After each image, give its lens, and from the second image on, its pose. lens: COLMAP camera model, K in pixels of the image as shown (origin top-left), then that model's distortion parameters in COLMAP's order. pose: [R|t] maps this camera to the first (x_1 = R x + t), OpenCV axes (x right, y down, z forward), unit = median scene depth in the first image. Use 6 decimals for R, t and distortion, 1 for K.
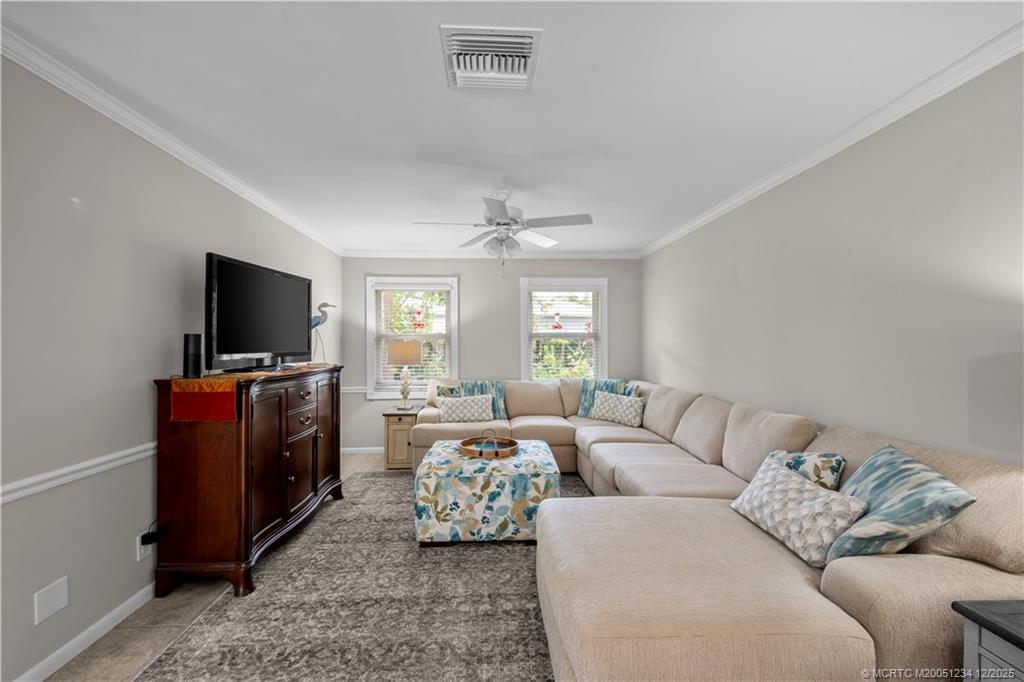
lens RADIAL K [[420.5, 0, 512.0], [0, 420.5, 341.0], [0, 0, 1]] dist [-0.000388, -0.000192]
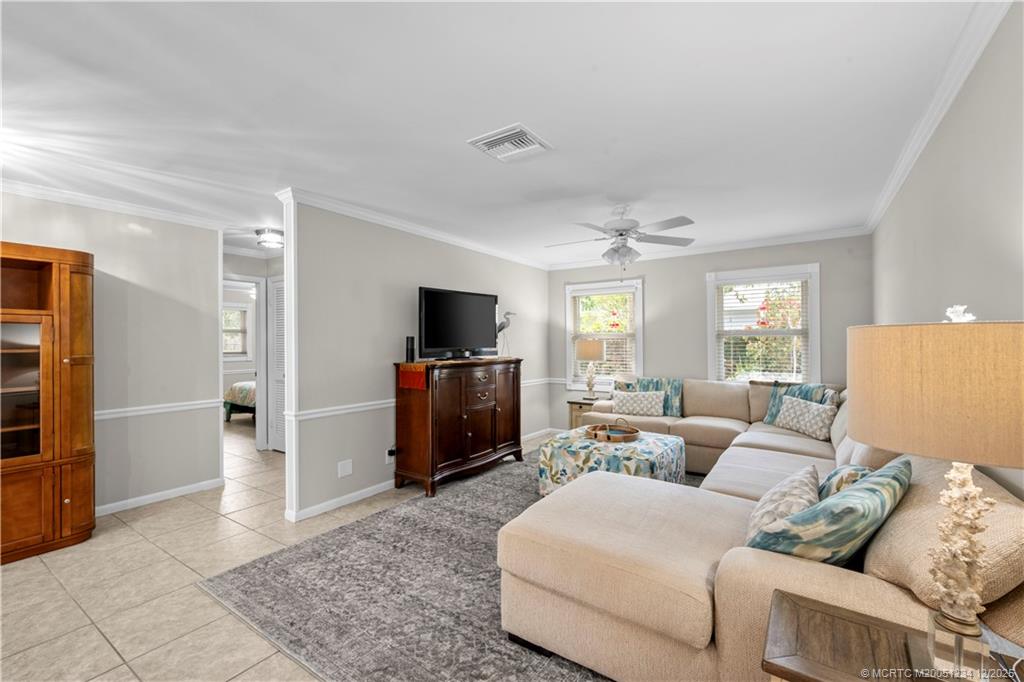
lens RADIAL K [[433.1, 0, 512.0], [0, 433.1, 341.0], [0, 0, 1]] dist [0.002485, -0.000131]
pose [[0.792838, -0.003945, -0.609420, 0.516018], [0.005925, 0.999982, 0.001235, 0.001111], [0.609404, -0.004590, 0.792847, -0.105476]]
